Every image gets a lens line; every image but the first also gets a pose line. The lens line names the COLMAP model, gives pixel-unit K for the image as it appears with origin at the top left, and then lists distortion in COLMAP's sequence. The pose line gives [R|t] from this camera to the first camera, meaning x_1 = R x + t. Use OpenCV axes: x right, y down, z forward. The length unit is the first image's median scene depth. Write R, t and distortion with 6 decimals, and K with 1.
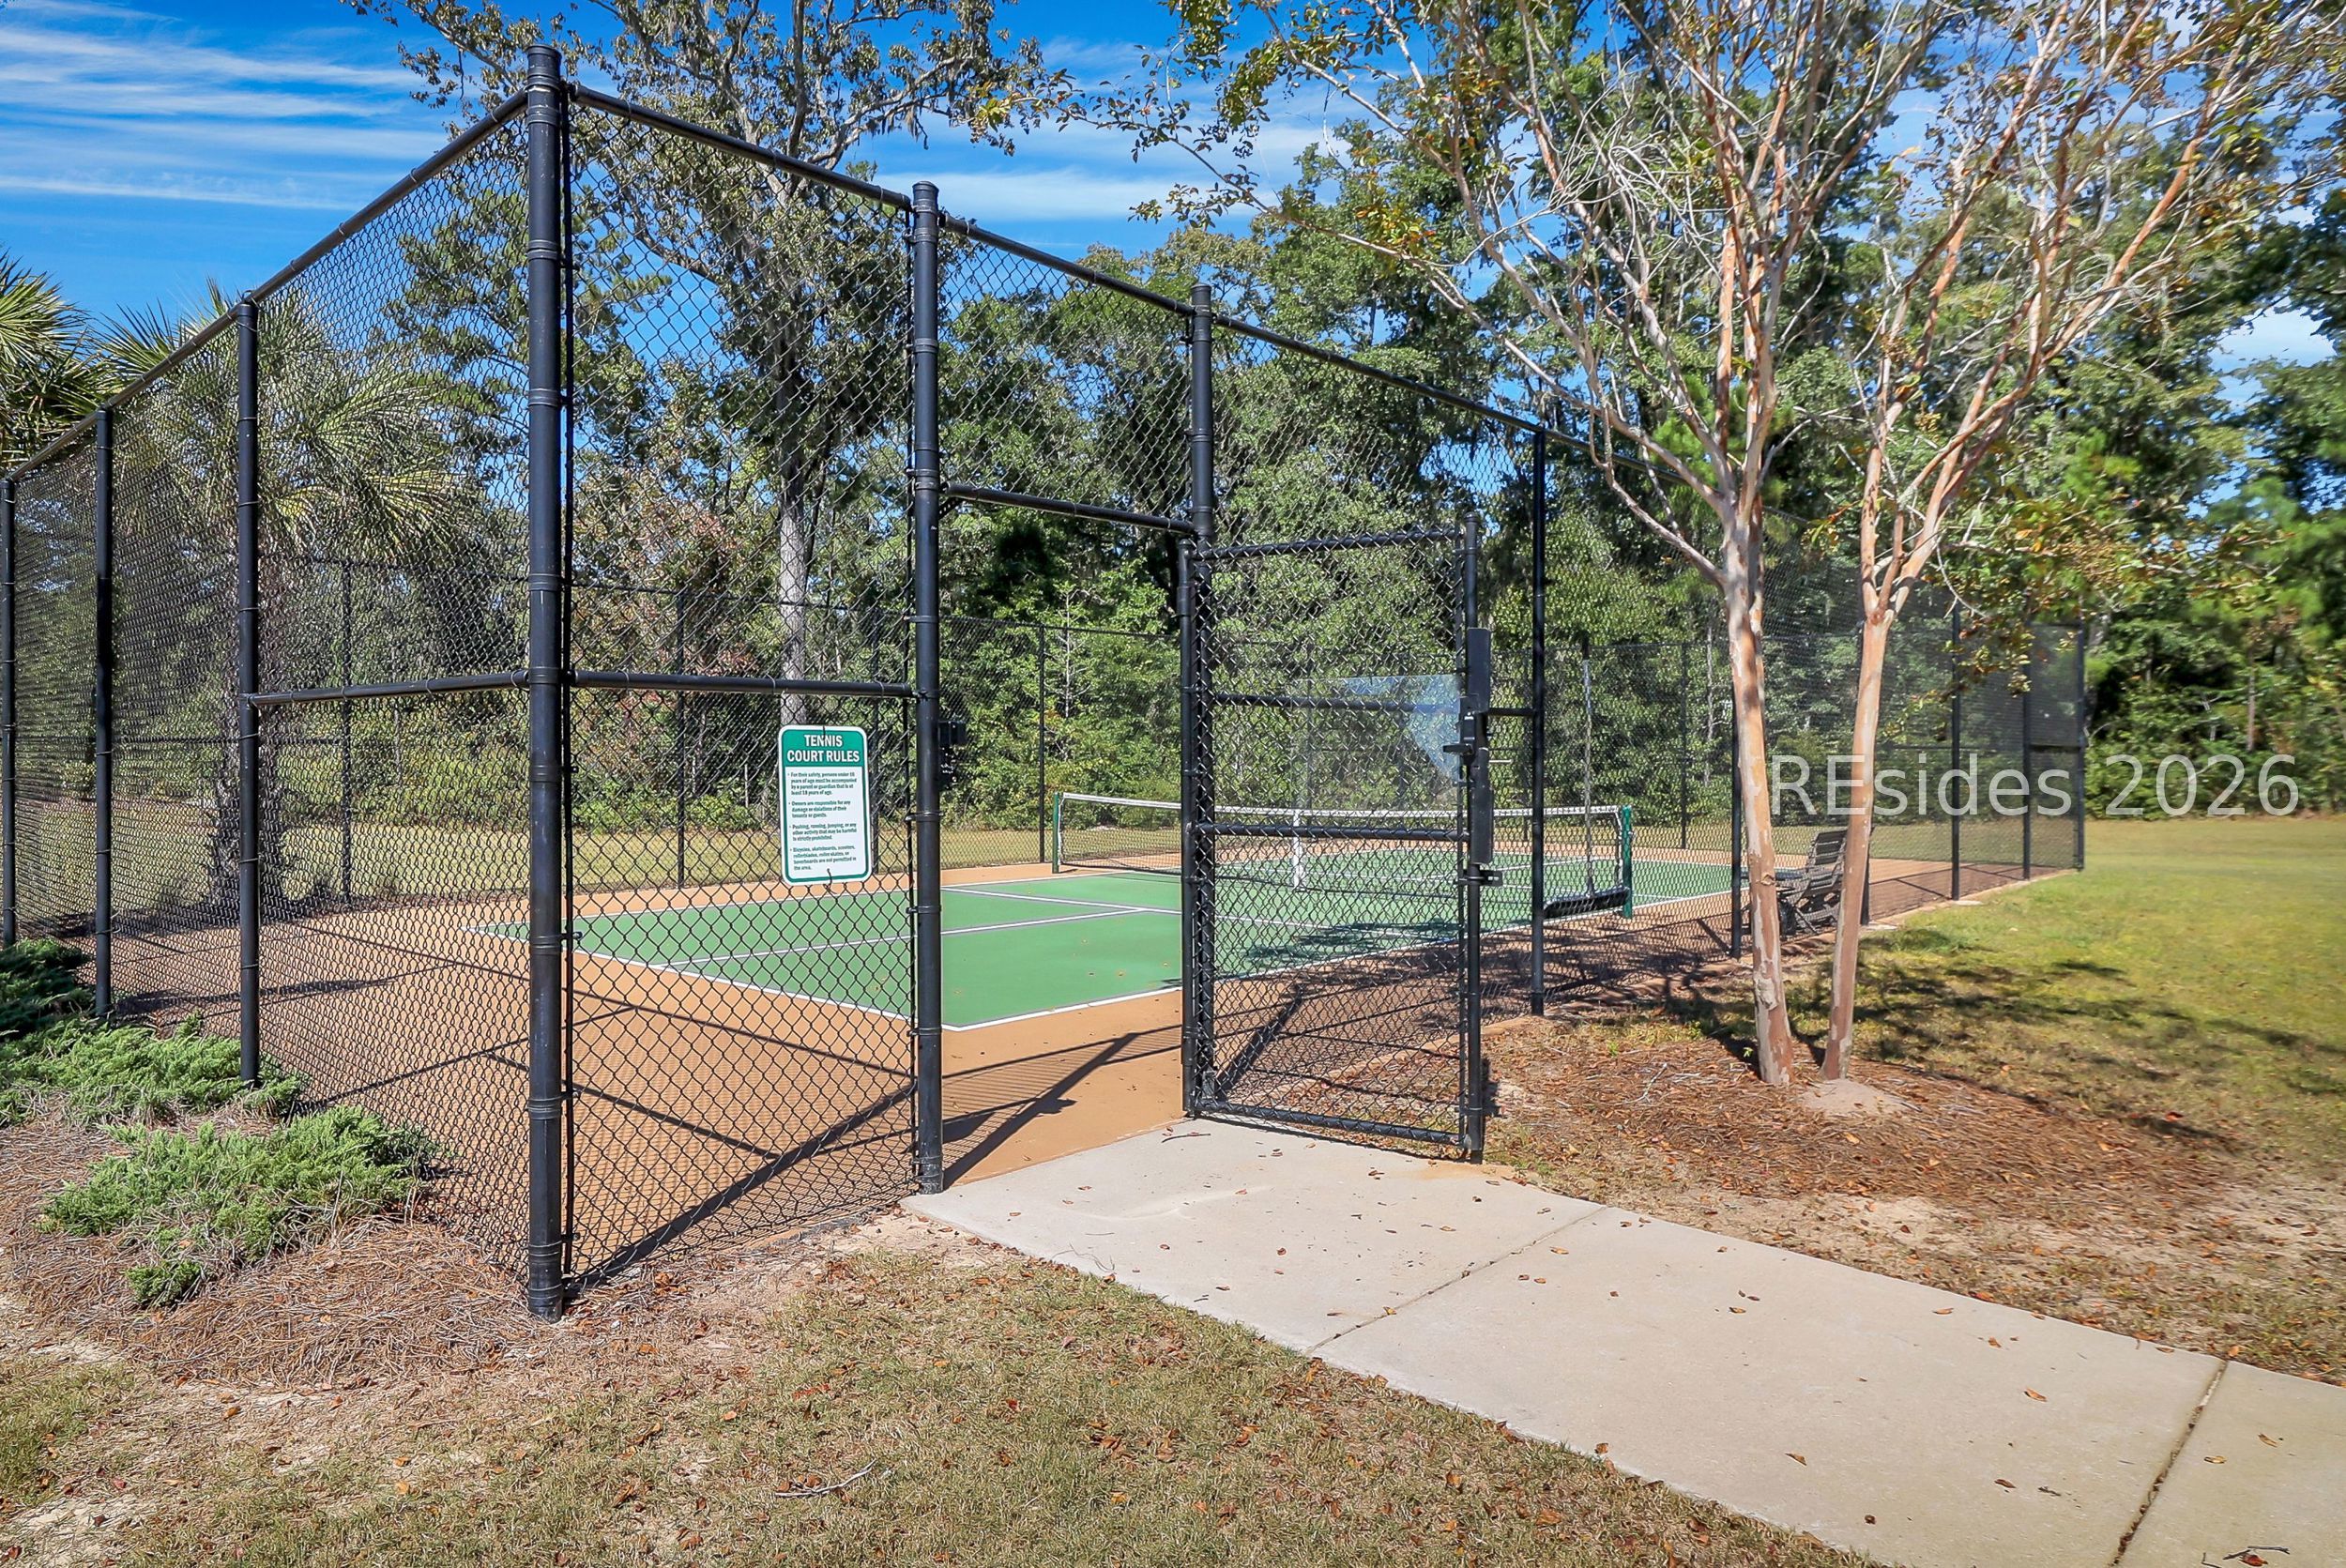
lens RADIAL K [[2183.2, 0, 1173.0], [0, 2183.2, 784.0], [0, 0, 1]] dist [0.194494, 0.000423]
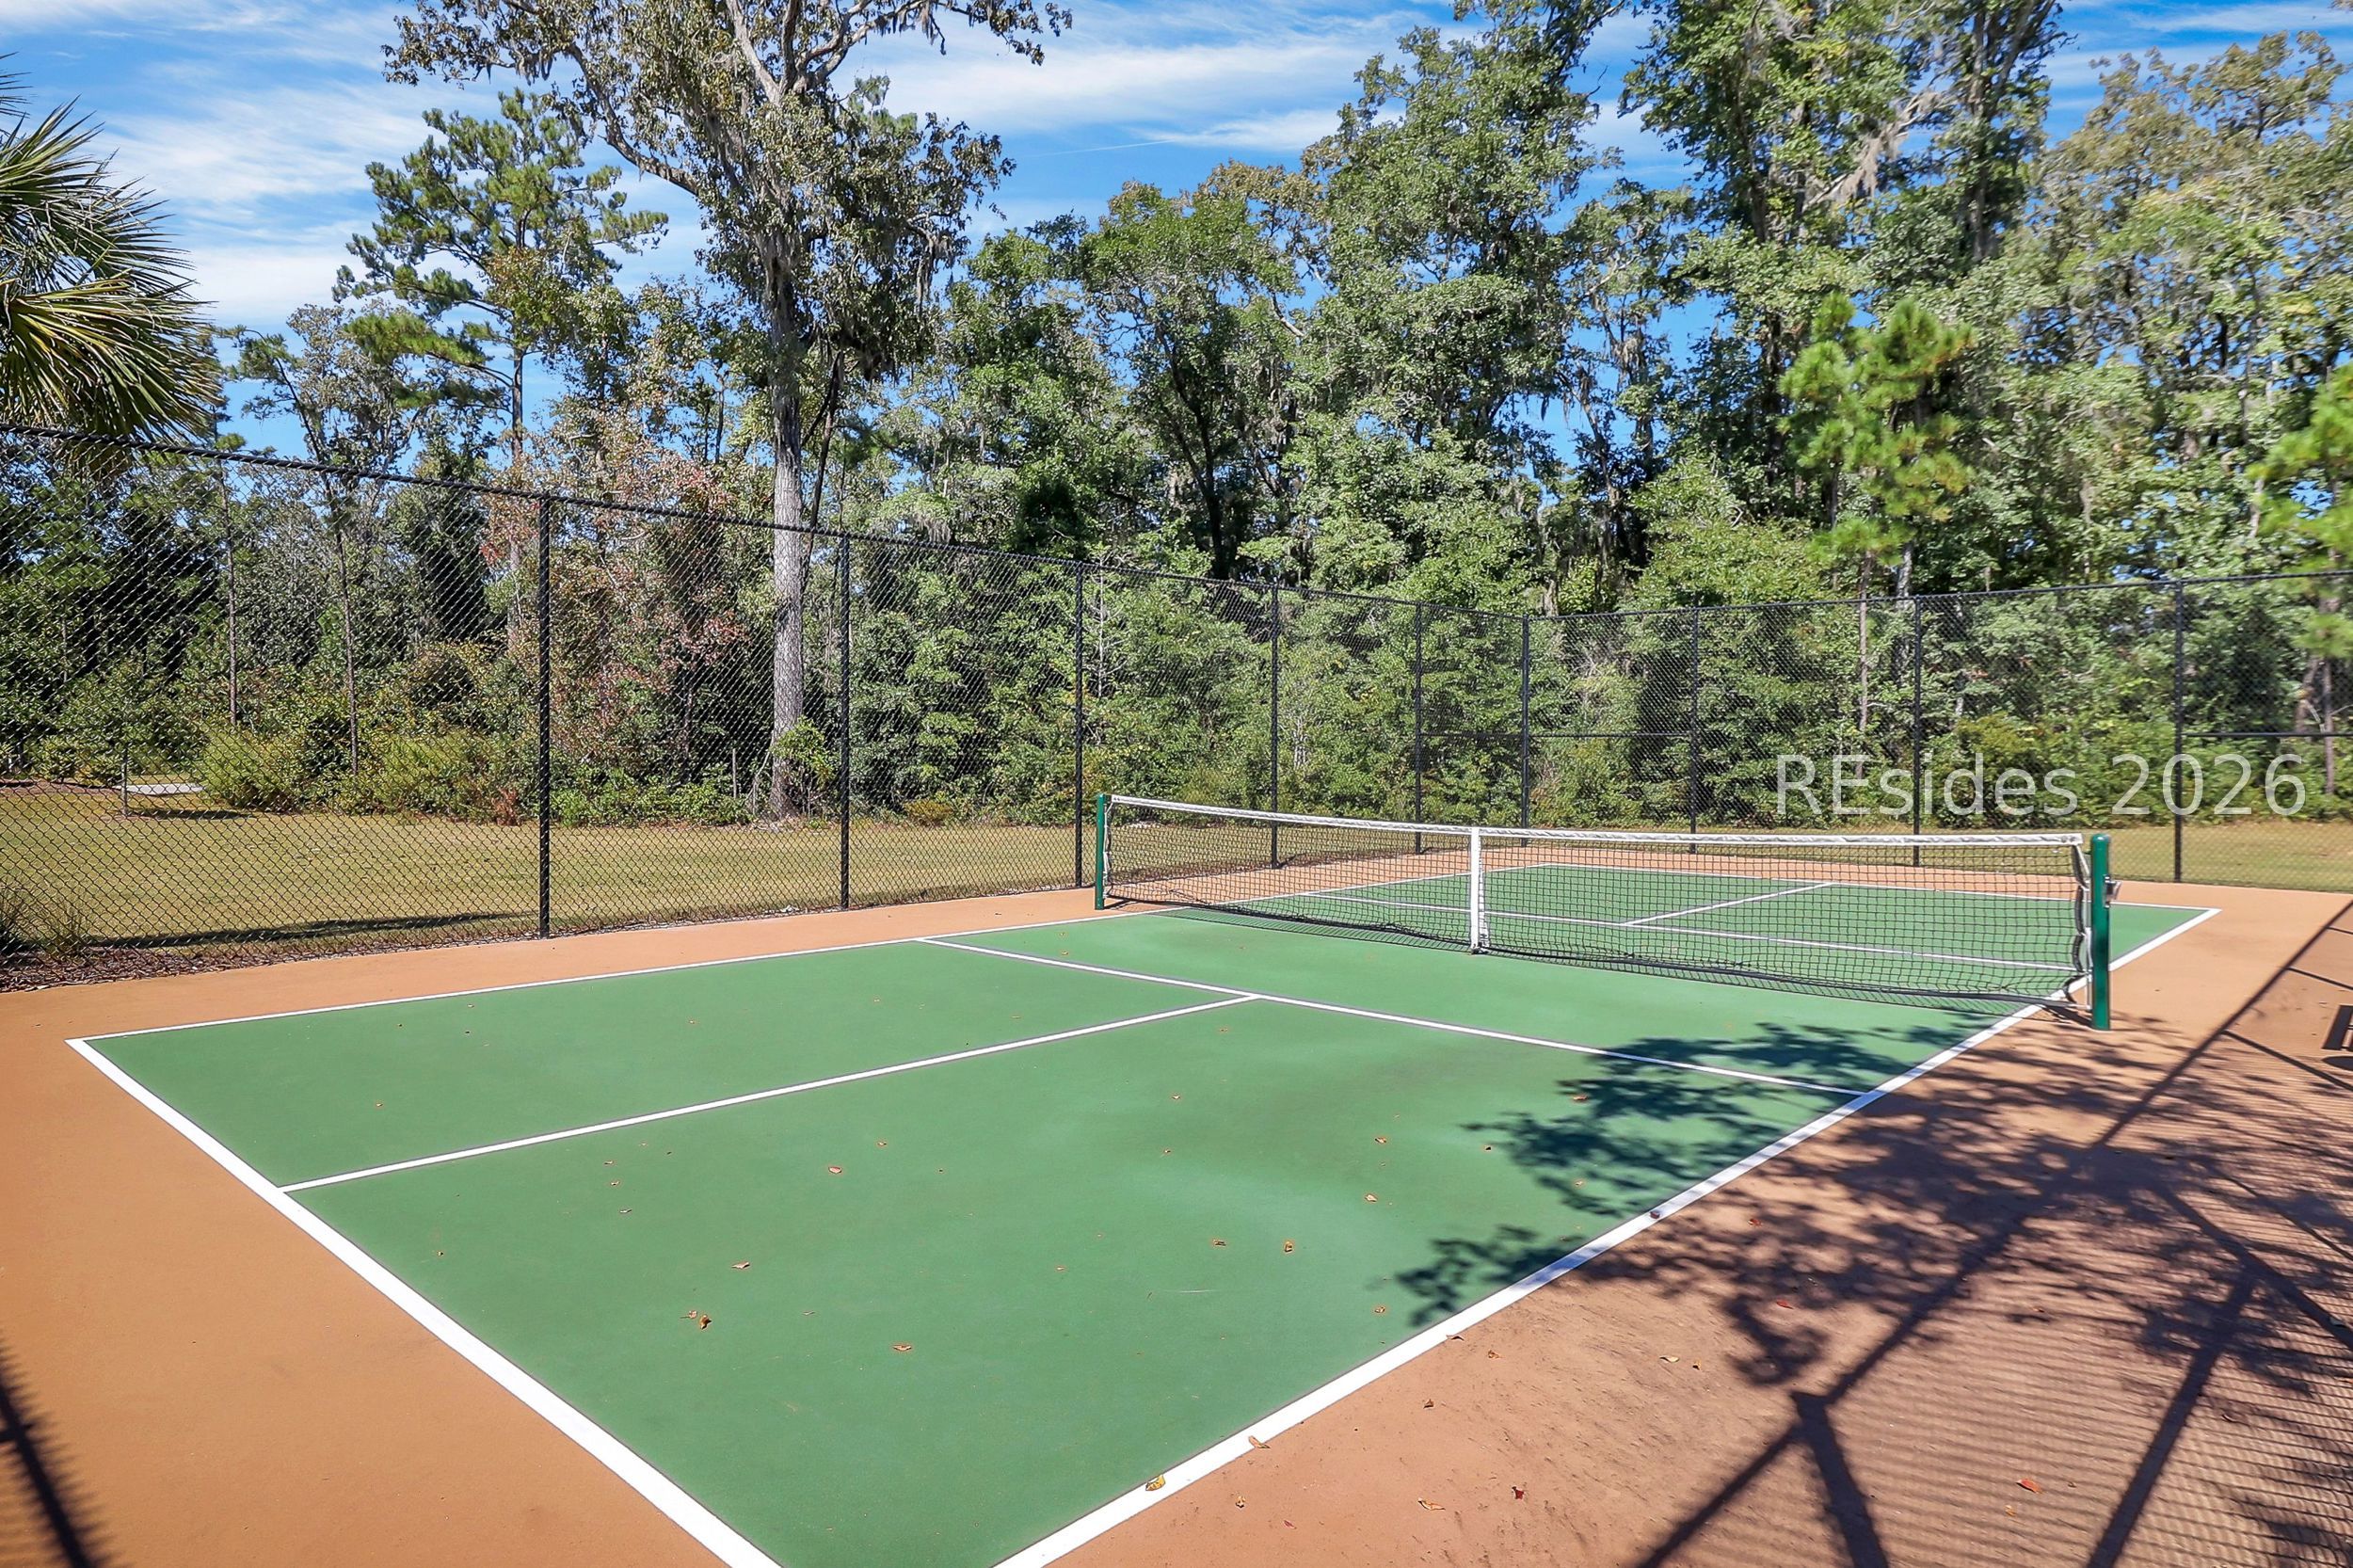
lens RADIAL K [[2189.7, 0, 1176.5], [0, 2189.7, 784.0], [0, 0, 1]] dist [0.194494, 0.000423]
pose [[0.999940, 0.004866, -0.009785, -0.008473], [-0.004799, 0.999965, 0.006905, -0.001642], [0.009818, -0.006857, 0.999928, 0.112302]]
